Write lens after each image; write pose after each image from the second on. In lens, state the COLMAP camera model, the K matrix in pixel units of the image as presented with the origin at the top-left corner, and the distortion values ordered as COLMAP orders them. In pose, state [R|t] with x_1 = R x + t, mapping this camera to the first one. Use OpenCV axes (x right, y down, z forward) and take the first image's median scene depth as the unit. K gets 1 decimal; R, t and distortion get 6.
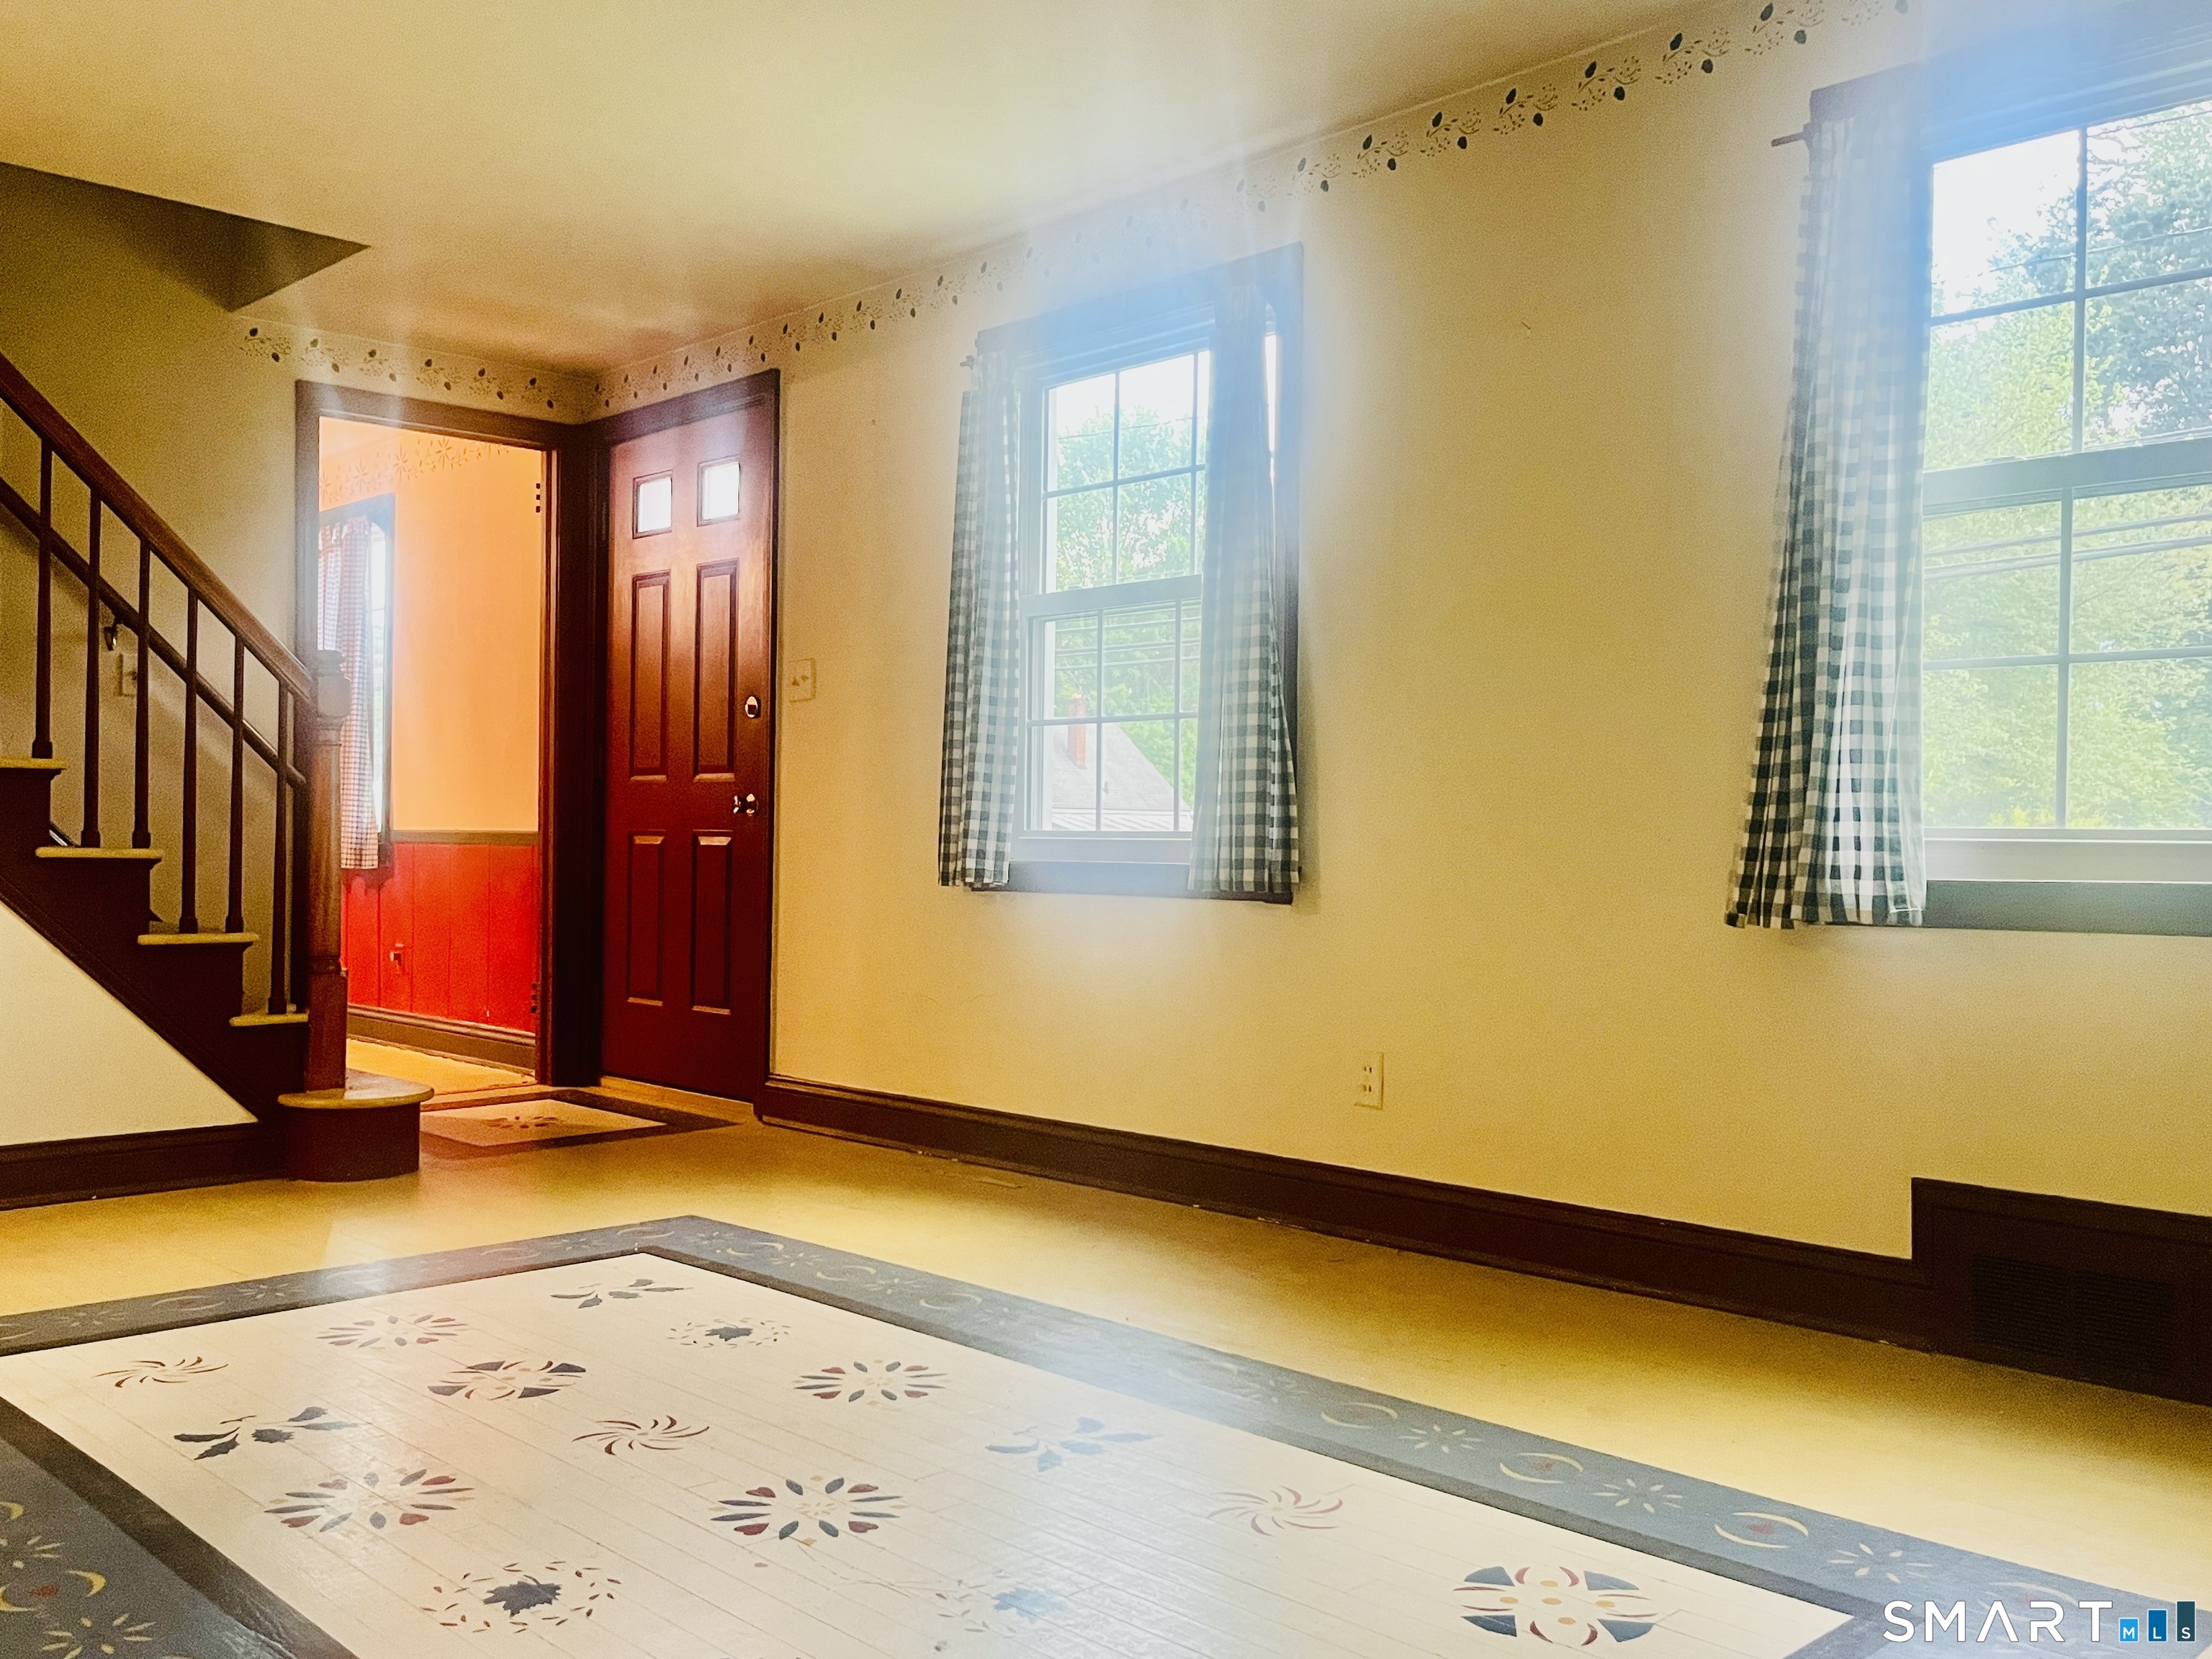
lens RADIAL K [[1965.5, 0, 1103.8], [0, 1965.5, 839.2], [0, 0, 1]] dist [0.020720, -0.006516]
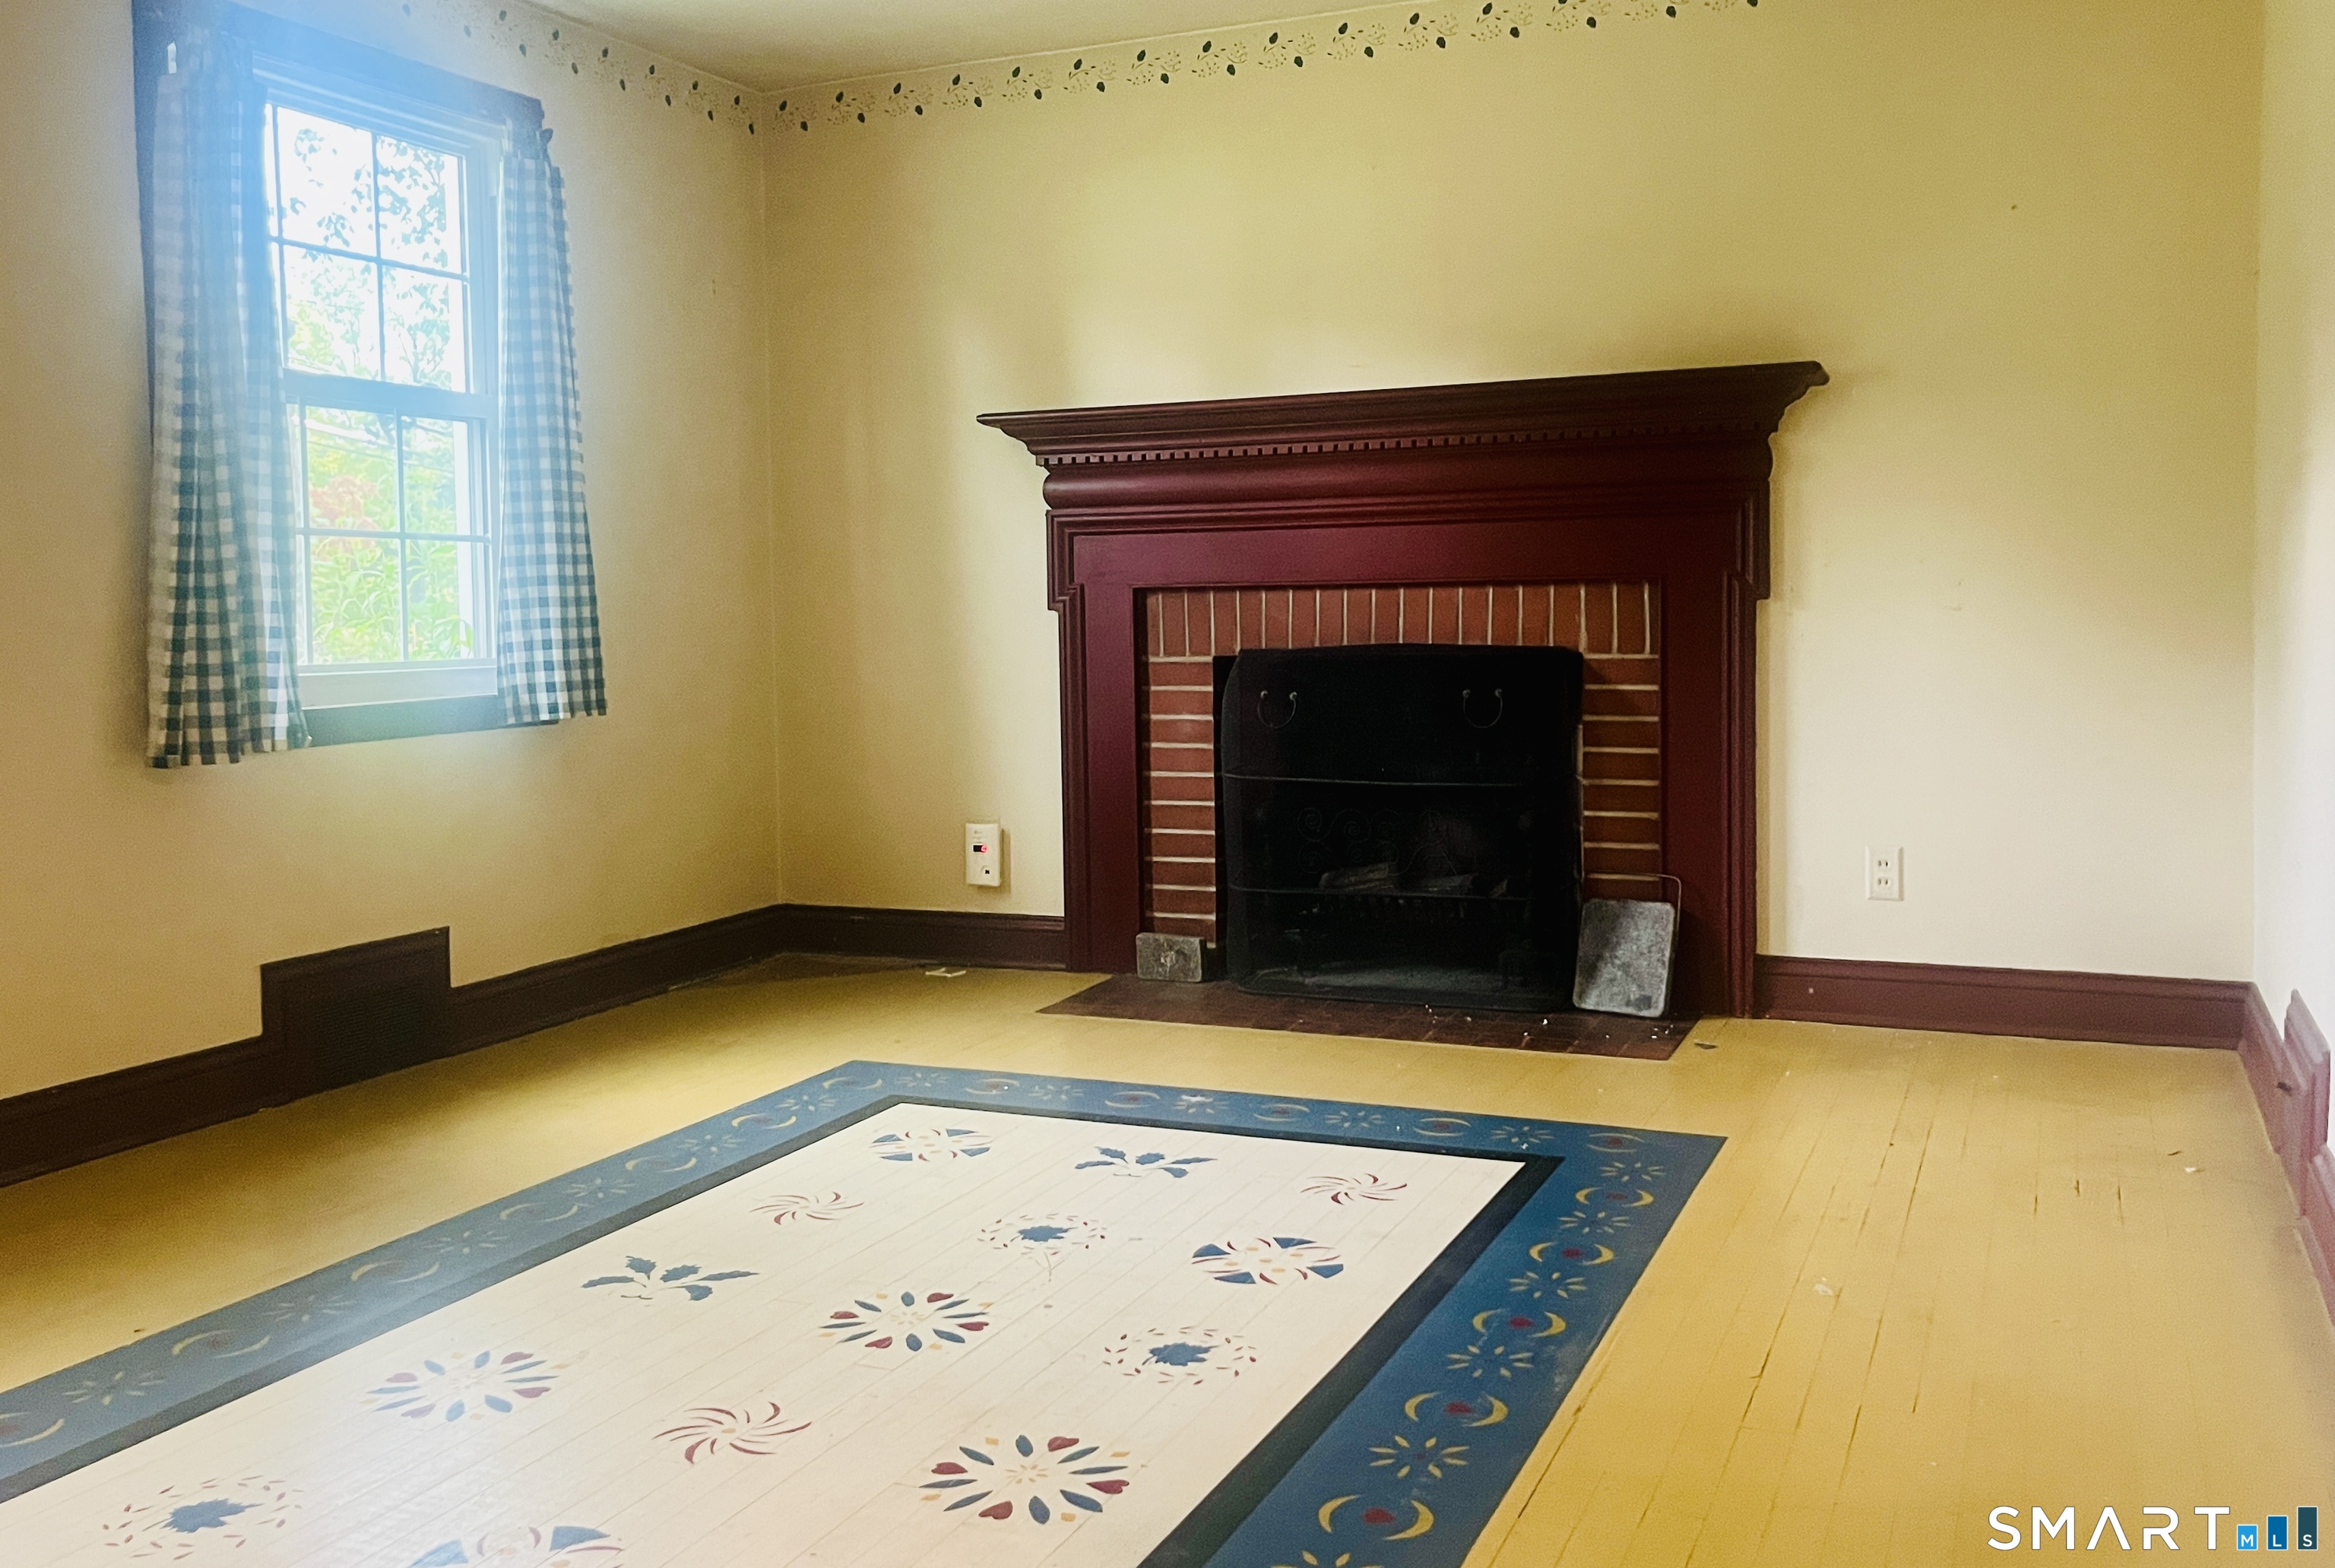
lens RADIAL K [[2061.7, 0, 1158.8], [0, 2061.7, 769.9], [0, 0, 1]] dist [0.080041, -0.053317]
pose [[-0.379529, -0.077185, 0.921954, -1.018923], [0.012616, 0.995989, 0.088577, -0.052269], [-0.925094, 0.045249, -0.377033, 1.064287]]
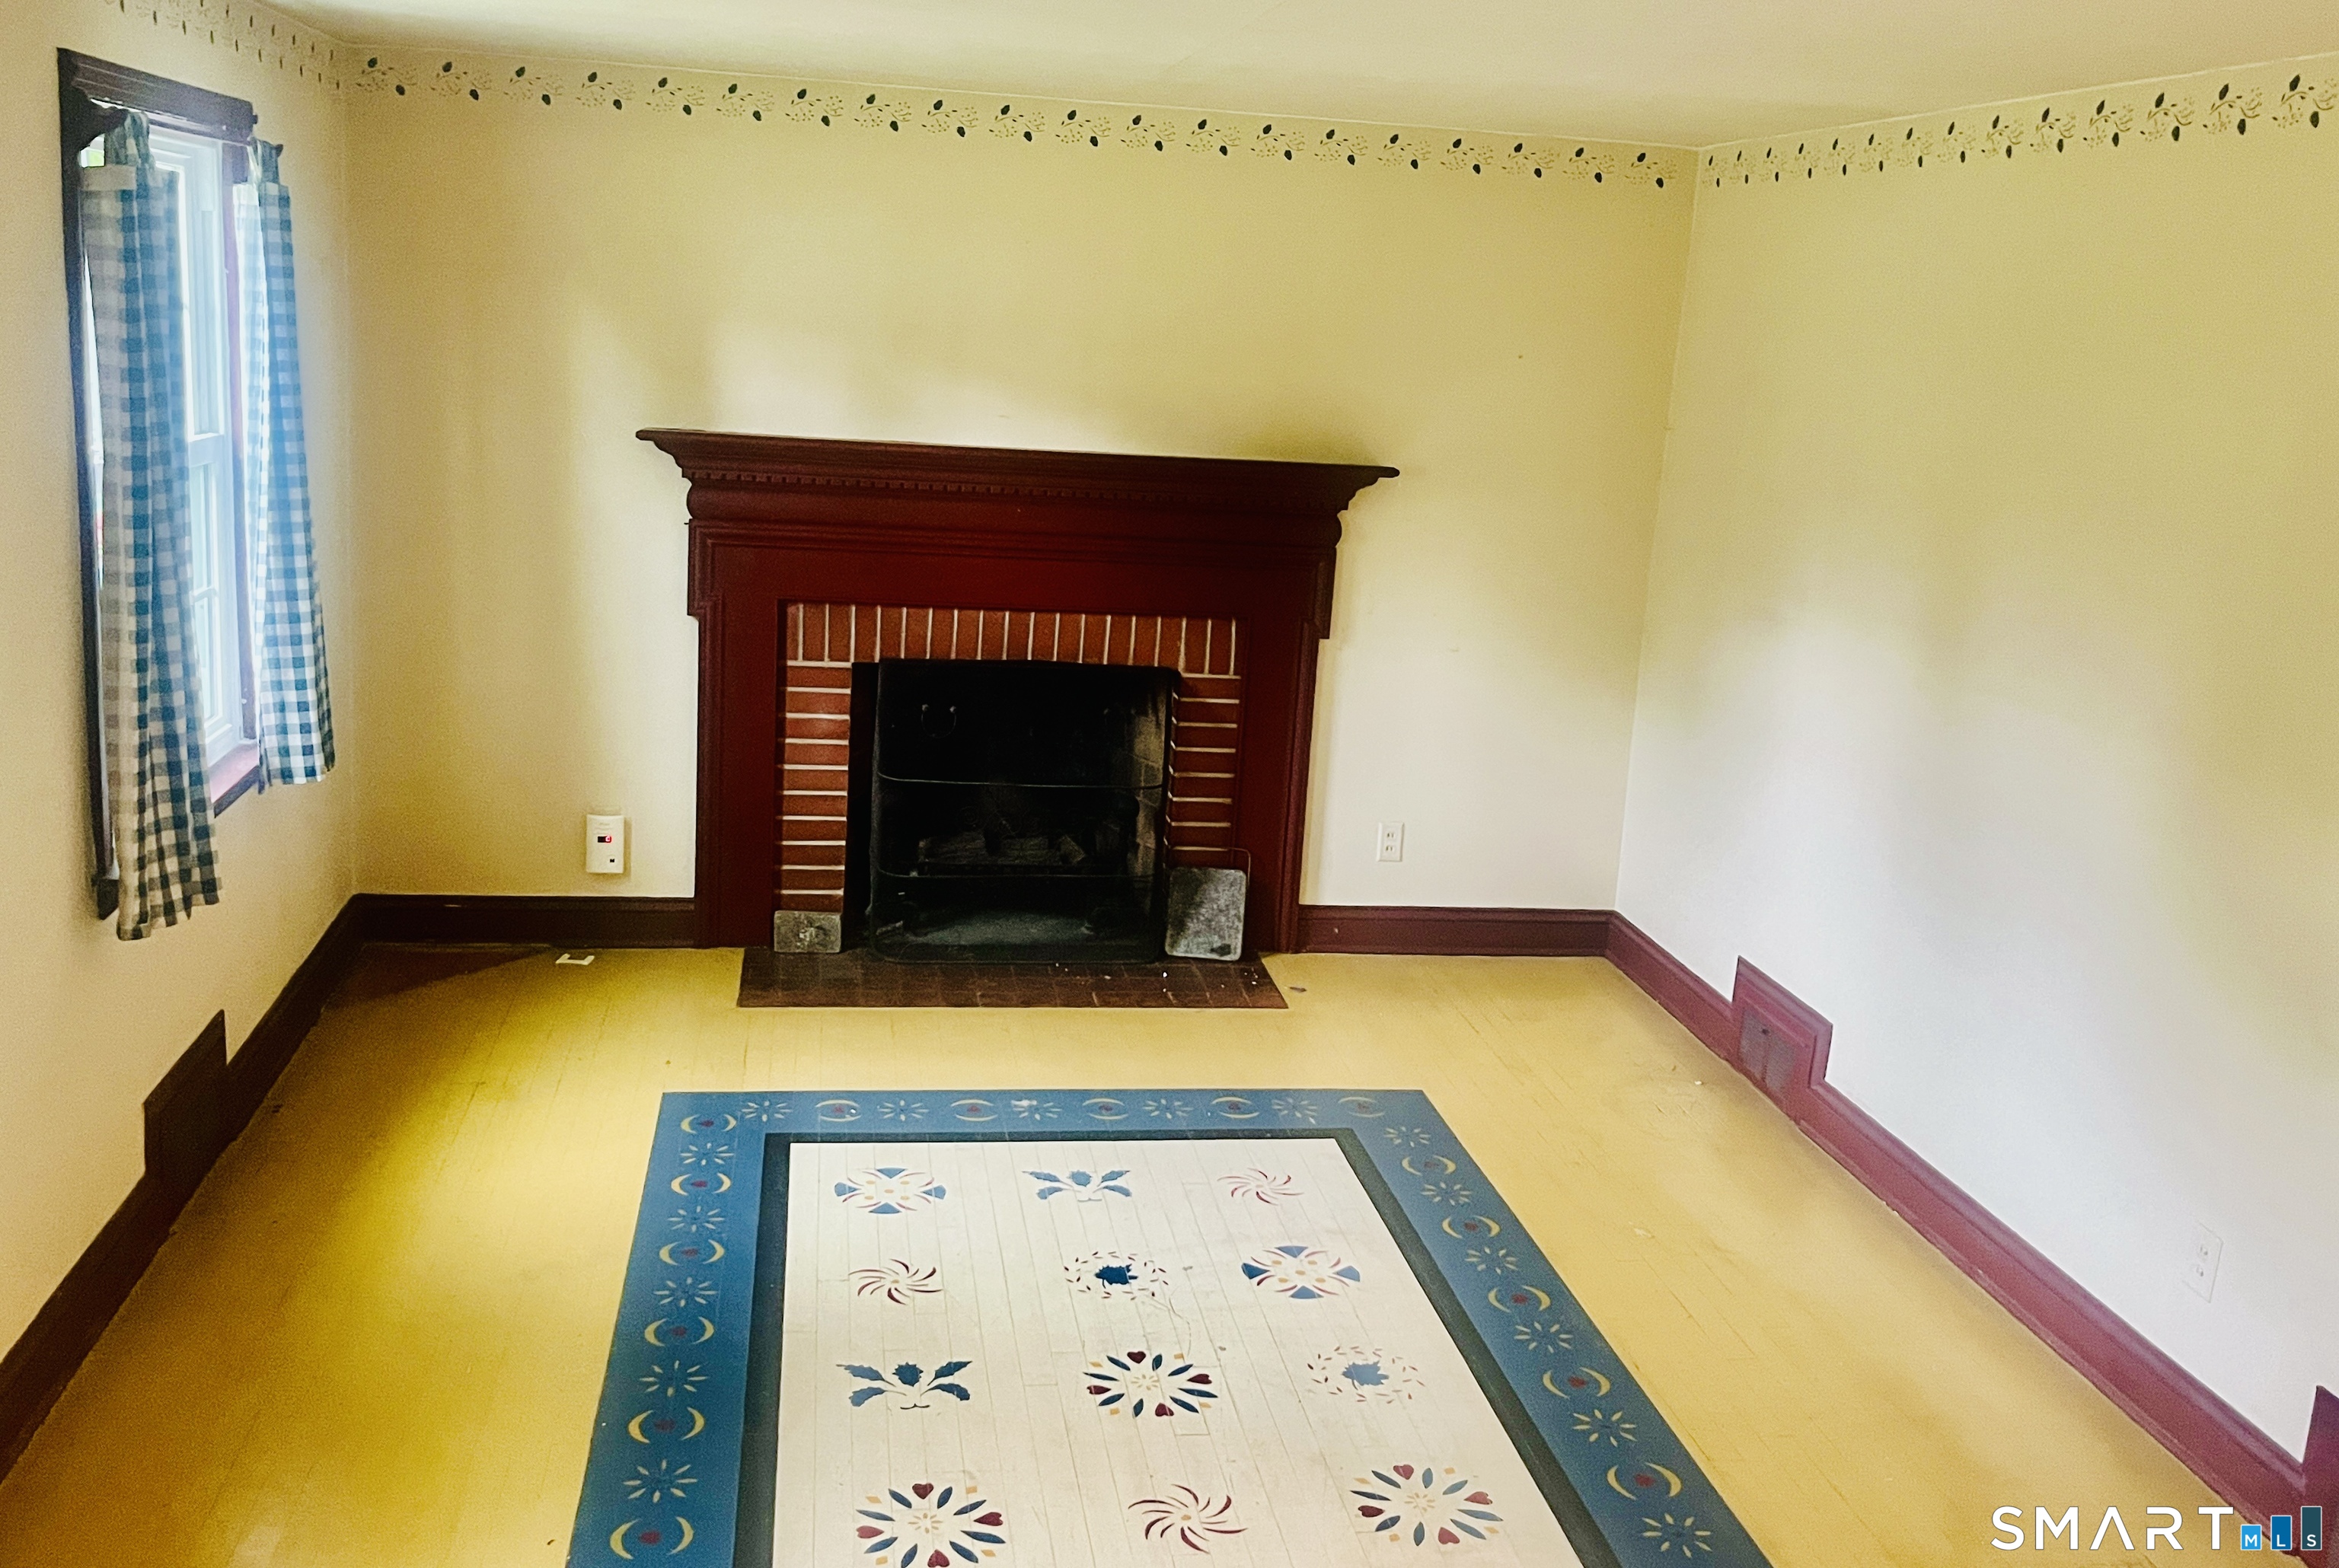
lens RADIAL K [[2065.0, 0, 1165.4], [0, 2065.0, 773.8], [0, 0, 1]] dist [0.080041, -0.053317]
pose [[-0.819539, -0.187127, 0.541608, -0.725360], [-0.069766, 0.970729, 0.229822, -0.349889], [-0.568760, 0.150562, -0.808605, 1.753362]]
